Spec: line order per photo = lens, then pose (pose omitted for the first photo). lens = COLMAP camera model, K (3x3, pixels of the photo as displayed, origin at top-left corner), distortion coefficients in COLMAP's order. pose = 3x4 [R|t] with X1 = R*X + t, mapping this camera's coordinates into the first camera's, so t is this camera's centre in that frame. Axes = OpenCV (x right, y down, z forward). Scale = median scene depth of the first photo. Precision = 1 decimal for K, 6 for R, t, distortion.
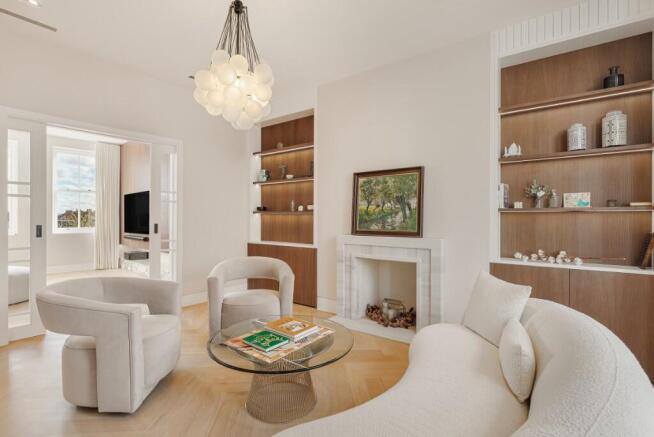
lens RADIAL K [[310.7, 0, 326.4], [0, 310.7, 219.7], [0, 0, 1]] dist [0.004269, 0.000593]
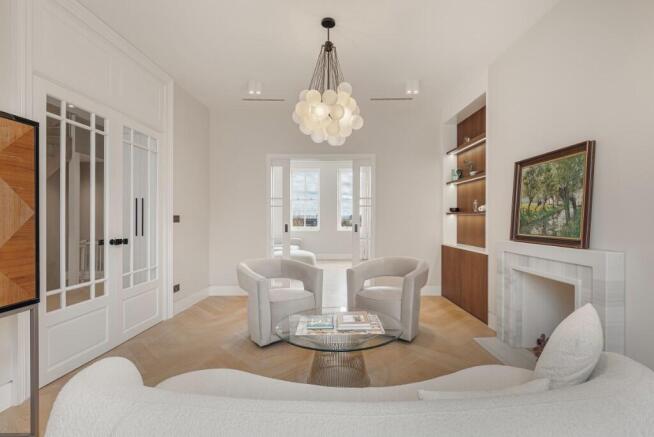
lens RADIAL K [[310.7, 0, 325.3], [0, 310.7, 220.2], [0, 0, 1]] dist [0.004269, 0.000593]
pose [[0.652324, -0.001041, -0.757940, 0.395253], [-0.000593, 0.999998, -0.001884, -0.001943], [0.757940, 0.001678, 0.652322, 0.125673]]
